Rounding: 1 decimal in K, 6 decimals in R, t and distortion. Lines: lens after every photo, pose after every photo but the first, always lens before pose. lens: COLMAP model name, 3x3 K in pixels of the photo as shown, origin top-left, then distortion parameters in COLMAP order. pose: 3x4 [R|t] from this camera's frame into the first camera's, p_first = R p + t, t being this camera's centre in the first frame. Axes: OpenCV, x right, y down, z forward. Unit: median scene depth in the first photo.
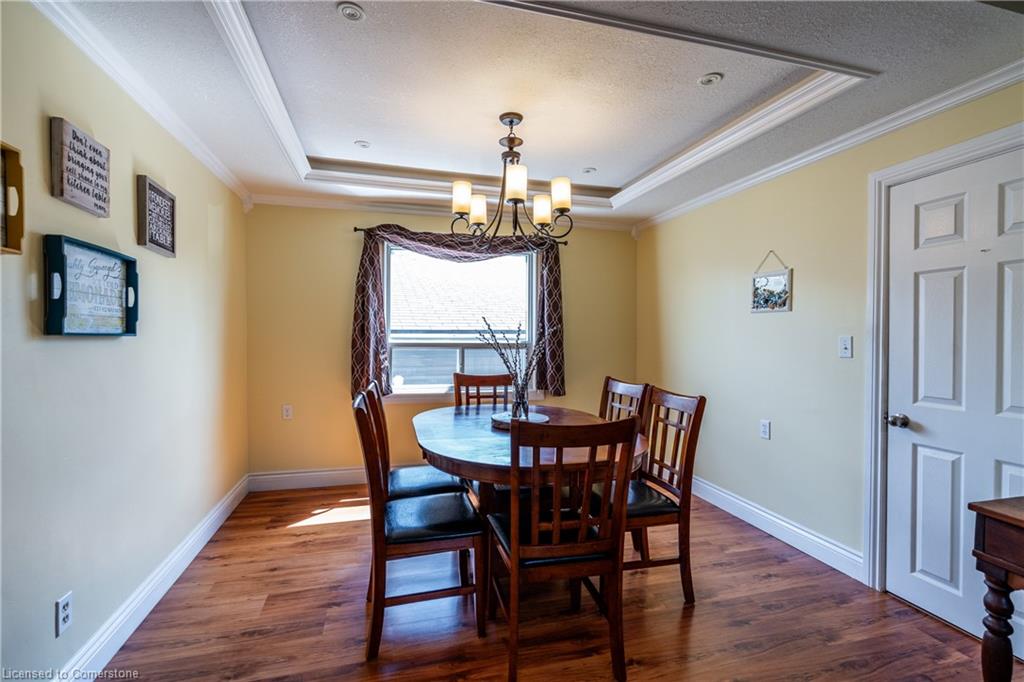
lens RADIAL K [[463.6, 0, 512.0], [0, 463.6, 341.0], [0, 0, 1]] dist [-0.004741, -0.000308]
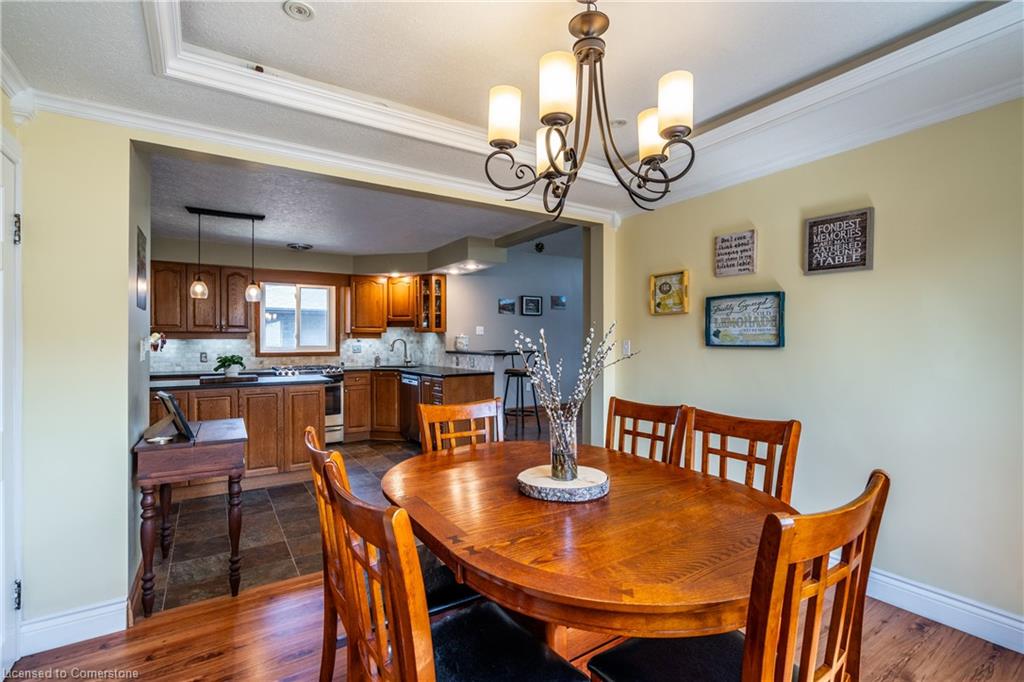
lens RADIAL K [[463.6, 0, 512.0], [0, 463.6, 341.0], [0, 0, 1]] dist [-0.004741, -0.000308]
pose [[-0.953715, -0.004207, -0.300683, 0.264055], [-0.006702, 0.999951, 0.007265, -0.024447], [0.300638, 0.008944, -0.953696, 1.510121]]
